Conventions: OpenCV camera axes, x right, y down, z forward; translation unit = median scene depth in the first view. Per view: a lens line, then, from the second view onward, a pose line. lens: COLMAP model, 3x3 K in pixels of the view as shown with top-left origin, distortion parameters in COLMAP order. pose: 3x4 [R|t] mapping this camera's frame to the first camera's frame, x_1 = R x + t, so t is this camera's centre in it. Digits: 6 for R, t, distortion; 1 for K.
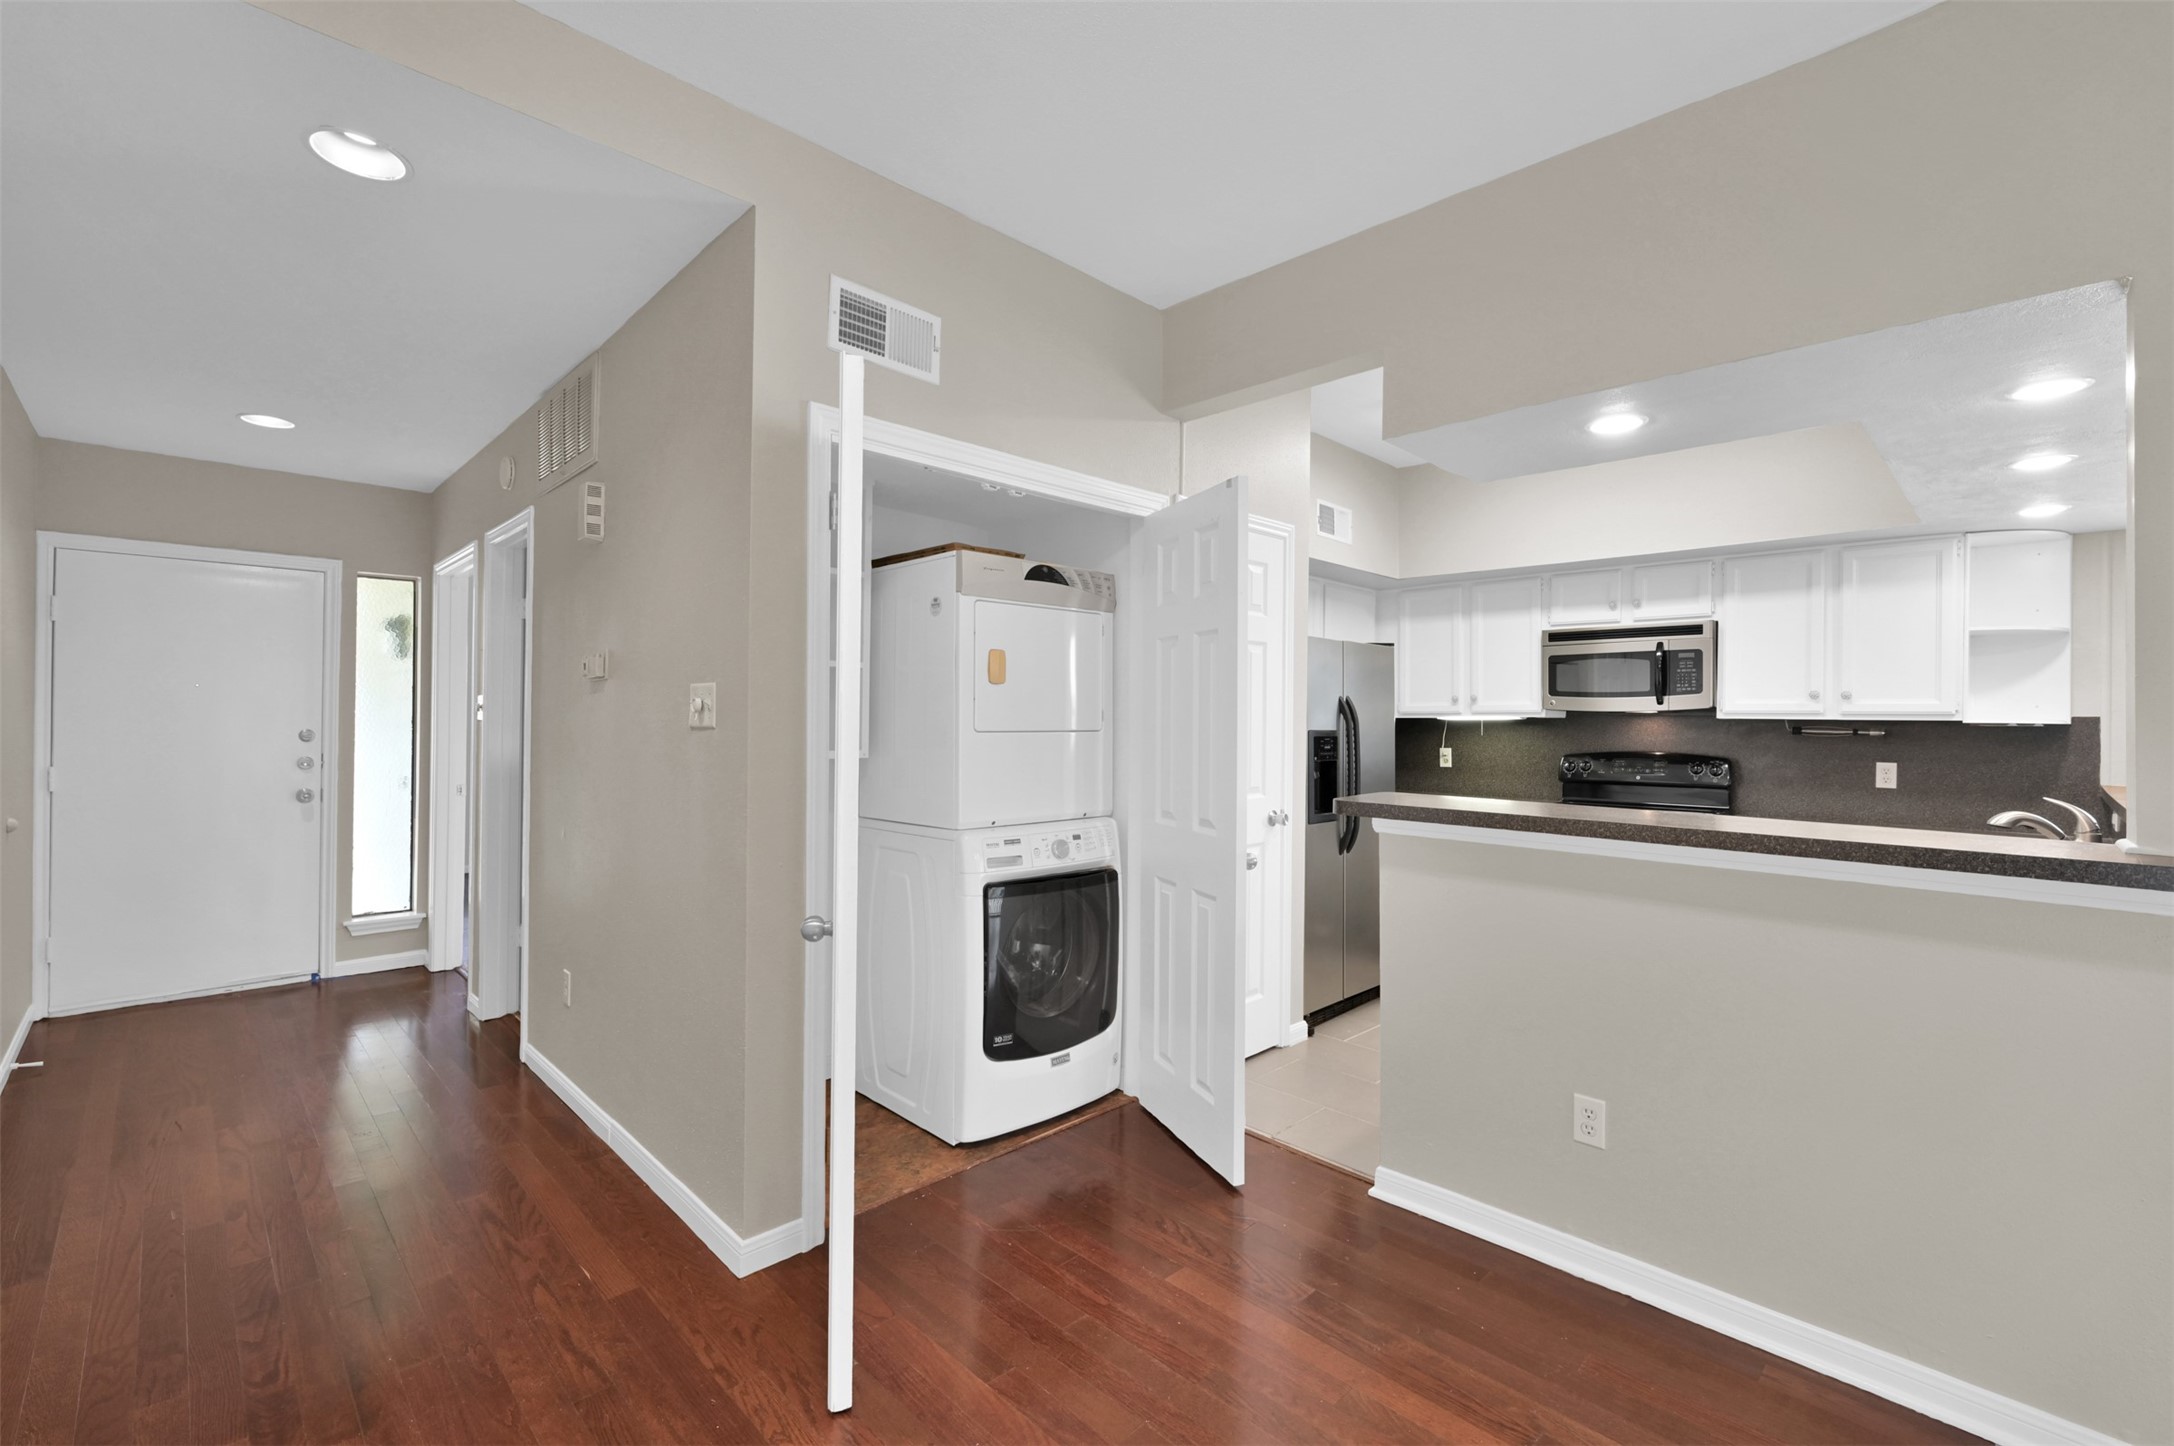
lens RADIAL K [[933.7, 0, 1085.0], [0, 933.7, 716.1], [0, 0, 1]] dist [0.001760, 0.000093]
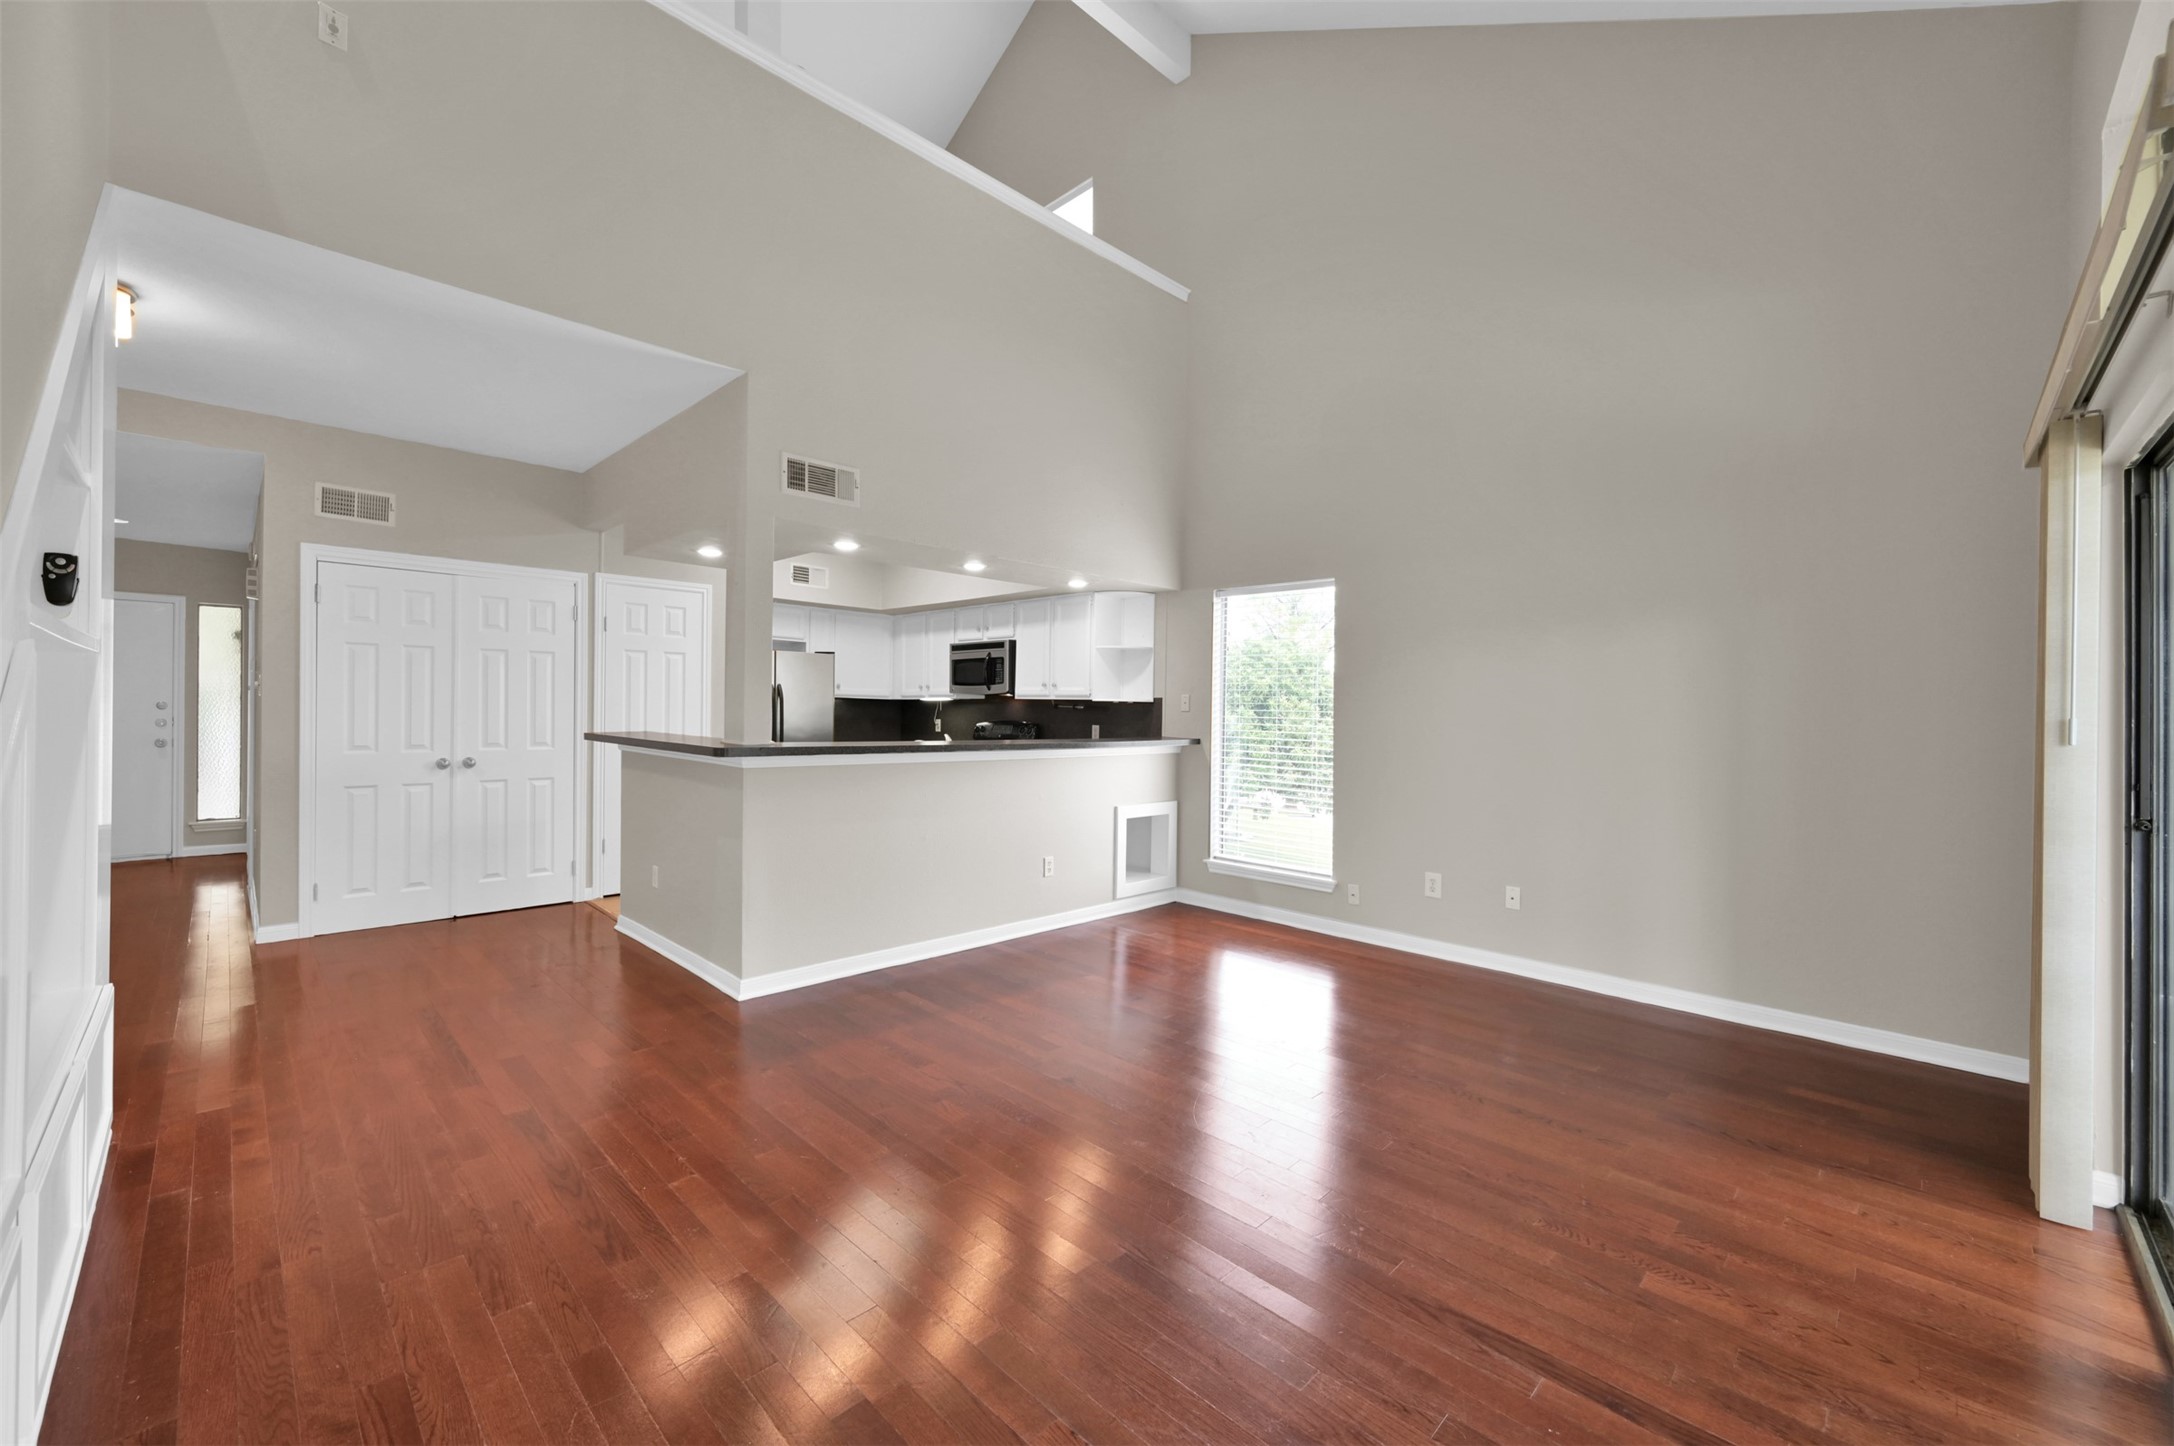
lens RADIAL K [[856.6, 0, 1083.1], [0, 856.6, 715.0], [0, 0, 1]] dist [0.000344, 0.000118]
pose [[0.999926, 0.004796, 0.011206, 0.815145], [-0.004914, 0.999933, 0.010500, 0.015295], [-0.011155, -0.010554, 0.999882, -0.543663]]
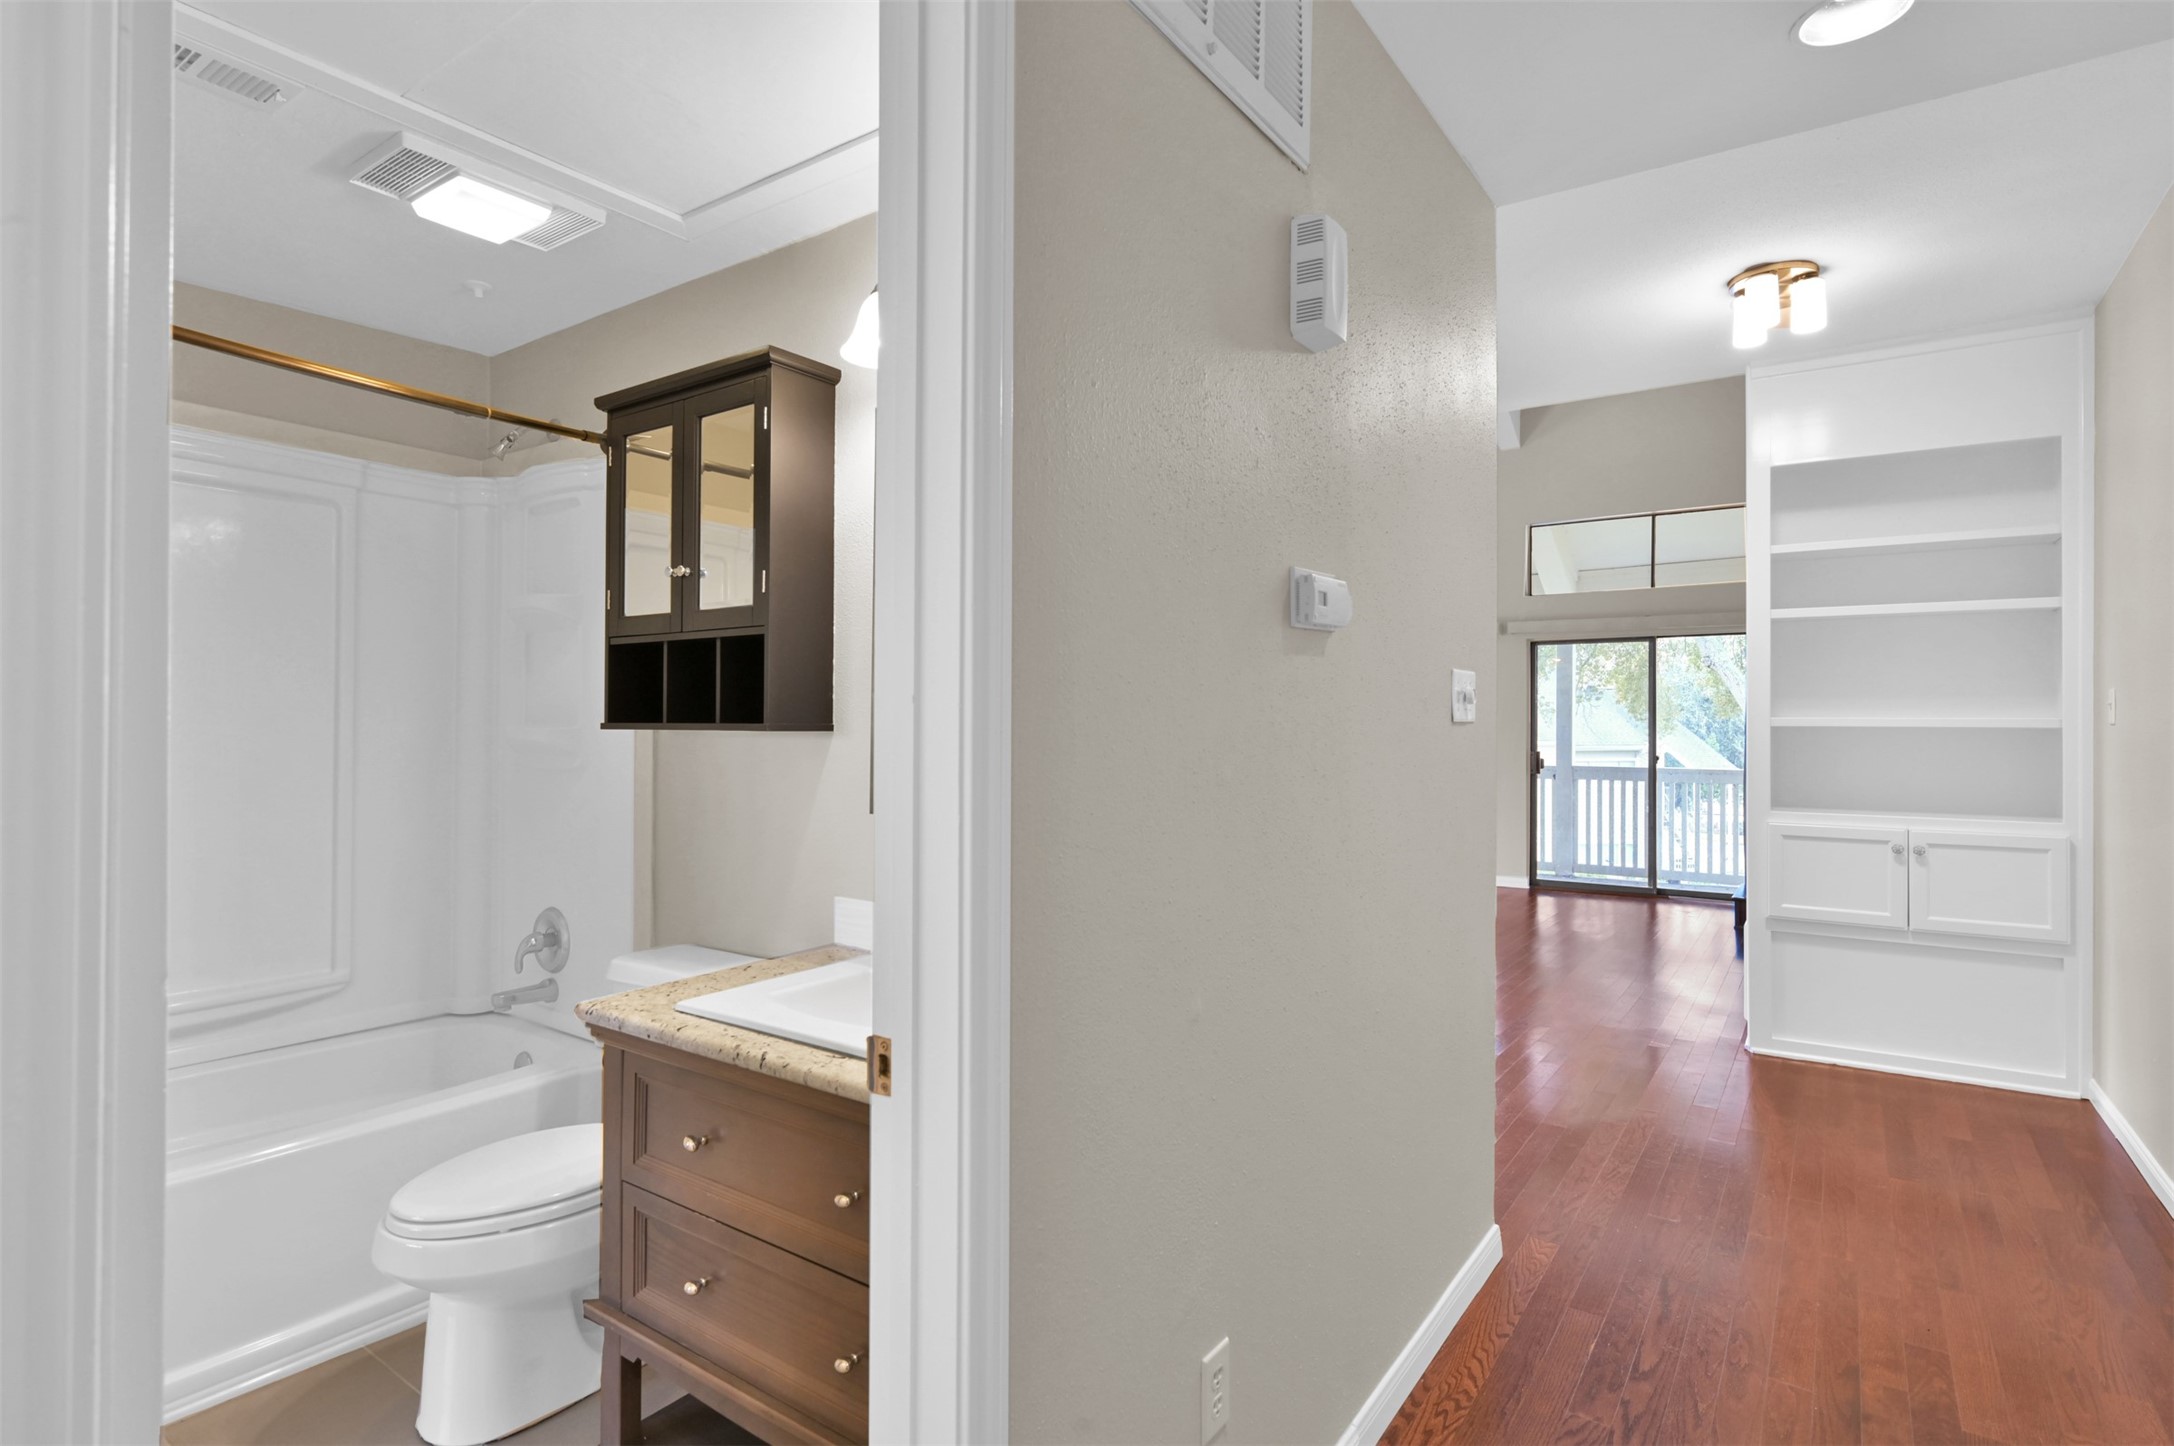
lens RADIAL K [[1082.0, 0, 1081.9], [0, 1082.0, 713.2], [0, 0, 1]] dist [0.000657, 0.001095]
pose [[-0.180338, -0.001447, 0.983604, -0.761084], [-0.014064, 0.999900, -0.001108, 0.006901], [-0.983504, -0.014033, -0.180341, 0.876836]]
